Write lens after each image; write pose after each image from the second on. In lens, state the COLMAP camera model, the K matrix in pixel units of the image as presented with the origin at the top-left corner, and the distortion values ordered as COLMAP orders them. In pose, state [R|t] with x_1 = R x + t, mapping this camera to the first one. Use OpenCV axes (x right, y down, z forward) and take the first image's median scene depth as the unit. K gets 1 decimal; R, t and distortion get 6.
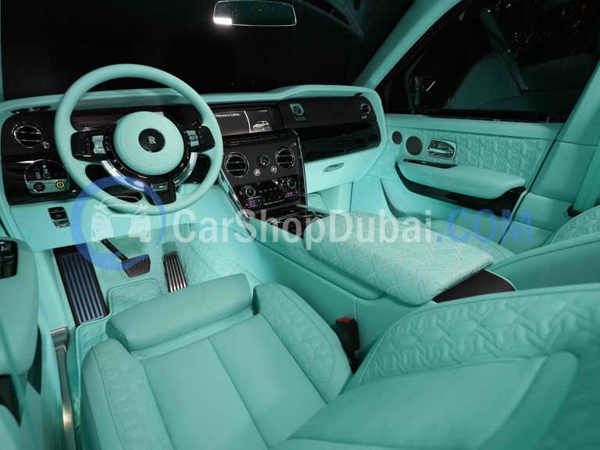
lens RADIAL K [[360.7, 0, 301.6], [0, 360.7, 223.4], [0, 0, 1]] dist [-0.002890, 0.006032]
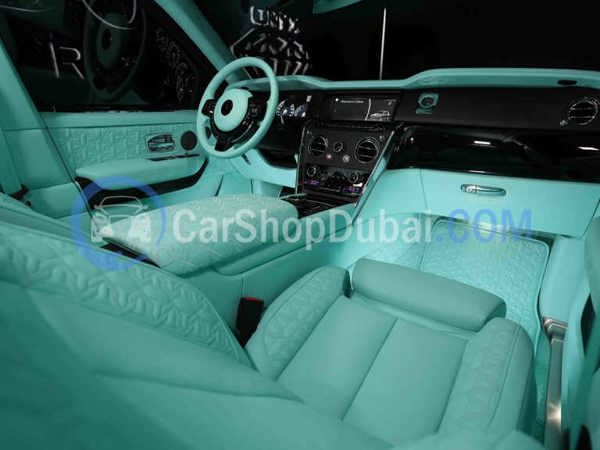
lens RADIAL K [[360.7, 0, 301.3], [0, 360.7, 223.1], [0, 0, 1]] dist [-0.002890, 0.006032]
pose [[0.283957, 0.329774, -0.900343, 0.763135], [-0.355738, 0.908211, 0.220460, -0.154121], [0.890404, 0.257685, 0.375206, 0.551503]]
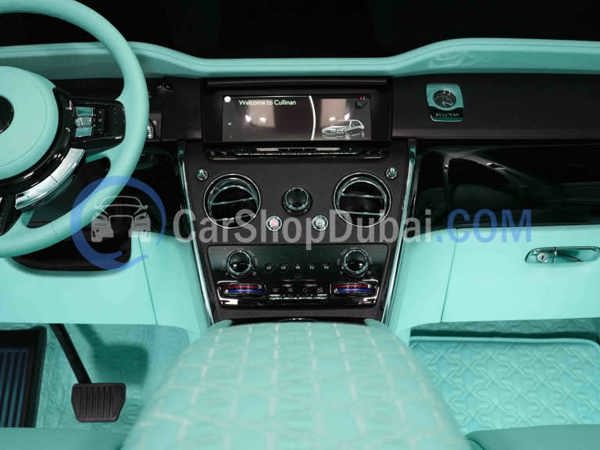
lens RADIAL K [[810.6, 0, 303.2], [0, 810.6, 225.2], [0, 0, 1]] dist [0.020295, 0.000000]
pose [[0.807223, 0.083665, -0.584287, 0.434111], [-0.220184, 0.961132, -0.166569, 0.013625], [0.547640, 0.263109, 0.794269, 0.230586]]
